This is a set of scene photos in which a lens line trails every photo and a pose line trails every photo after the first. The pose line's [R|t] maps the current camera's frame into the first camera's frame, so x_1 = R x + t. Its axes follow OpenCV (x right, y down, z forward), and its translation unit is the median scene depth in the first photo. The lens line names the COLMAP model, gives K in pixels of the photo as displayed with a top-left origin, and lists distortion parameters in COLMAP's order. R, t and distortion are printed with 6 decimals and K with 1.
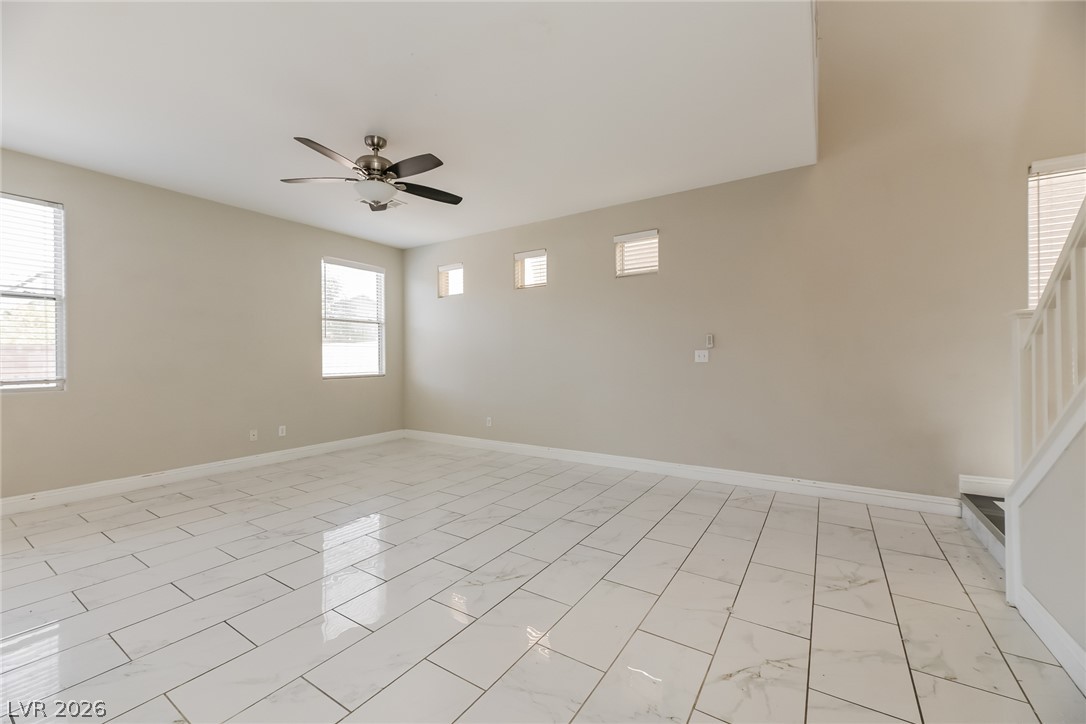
lens RADIAL K [[438.3, 0, 542.0], [0, 438.3, 360.9], [0, 0, 1]] dist [0.011351, -0.000047]
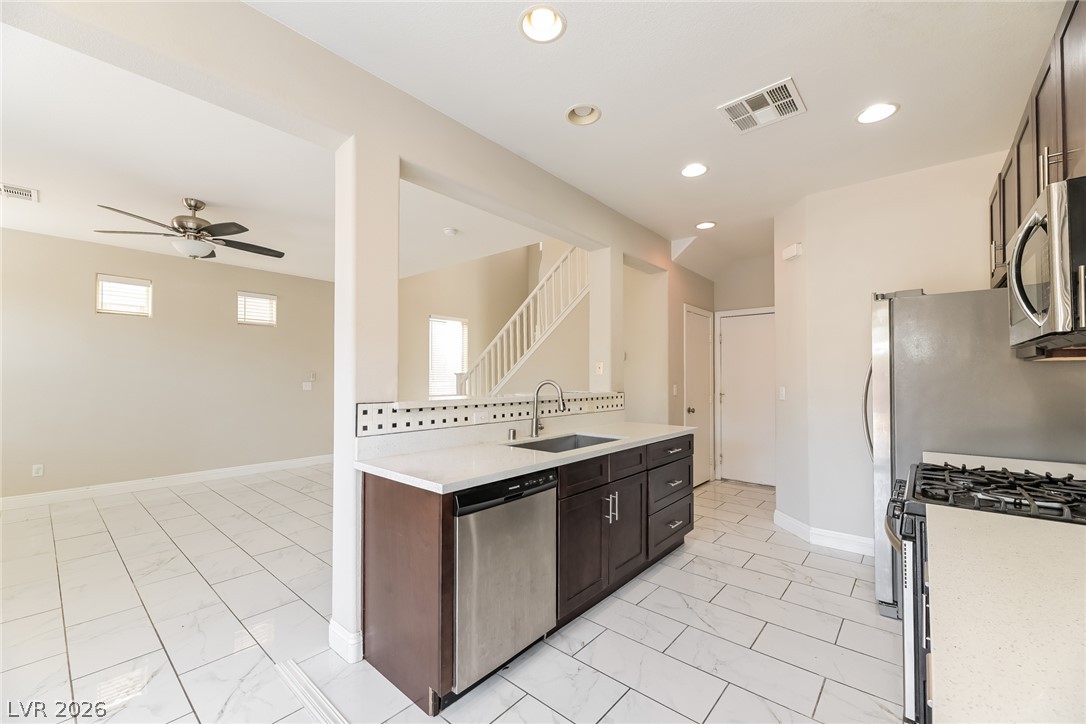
lens RADIAL K [[434.3, 0, 543.5], [0, 434.3, 371.4], [0, 0, 1]] dist [0.000010, -0.000116]
pose [[0.122156, 0.016258, 0.992378, -1.077084], [0.007617, 0.999821, -0.017317, -0.028803], [-0.992482, 0.009674, 0.122011, -0.017054]]
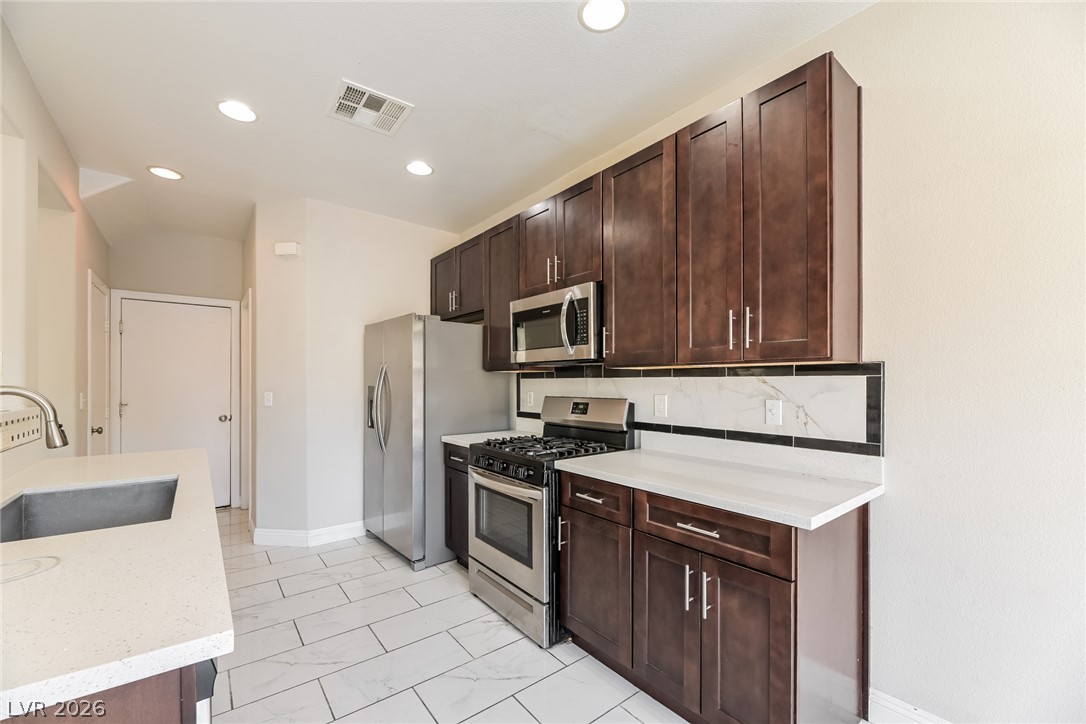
lens RADIAL K [[439.8, 0, 538.7], [0, 439.8, 383.3], [0, 0, 1]] dist [-0.000561, -0.000080]
pose [[-0.948053, -0.000471, 0.318112, -0.899362], [0.002921, 0.999944, 0.010187, -0.031642], [-0.318099, 0.010587, -0.947998, 0.202793]]
